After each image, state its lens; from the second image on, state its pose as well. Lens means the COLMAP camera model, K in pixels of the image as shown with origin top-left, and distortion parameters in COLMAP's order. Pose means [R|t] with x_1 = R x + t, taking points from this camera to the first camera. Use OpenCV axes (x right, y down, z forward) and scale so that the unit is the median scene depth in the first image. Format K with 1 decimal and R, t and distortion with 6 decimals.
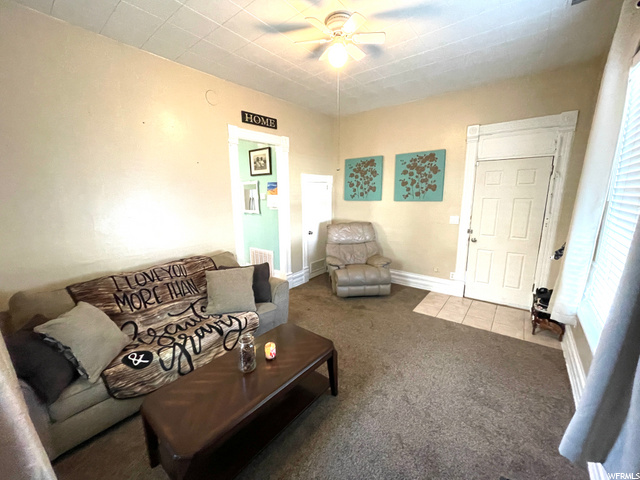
lens RADIAL K [[258.7, 0, 320.6], [0, 258.7, 241.6], [0, 0, 1]] dist [0.000267, -0.000019]
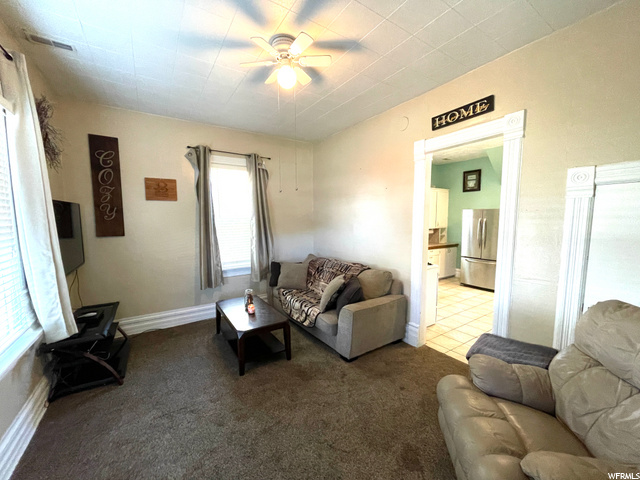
lens RADIAL K [[258.7, 0, 317.3], [0, 258.7, 240.7], [0, 0, 1]] dist [0.000267, -0.000019]
pose [[-0.321917, 0.093265, -0.942163, 0.579437], [-0.168220, 0.973668, 0.153861, -0.160555], [0.931703, 0.208021, -0.297751, 0.870896]]
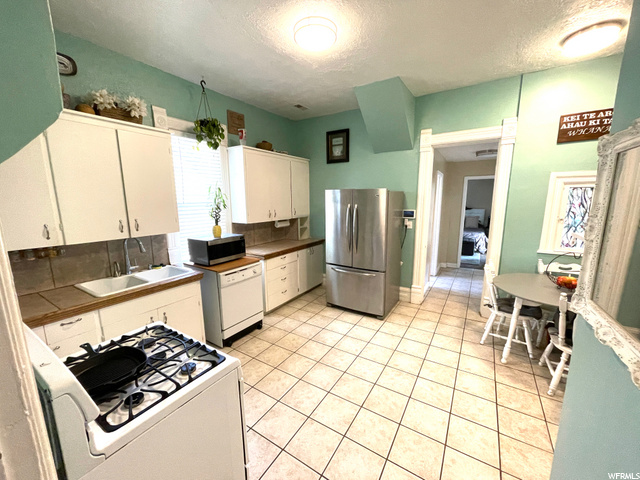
lens RADIAL K [[258.7, 0, 318.5], [0, 258.7, 242.2], [0, 0, 1]] dist [0.000267, -0.000019]
pose [[0.108552, 0.177571, -0.978103, 0.259337], [-0.180181, 0.971135, 0.156309, -0.179219], [0.977625, 0.159267, 0.137413, 0.946618]]
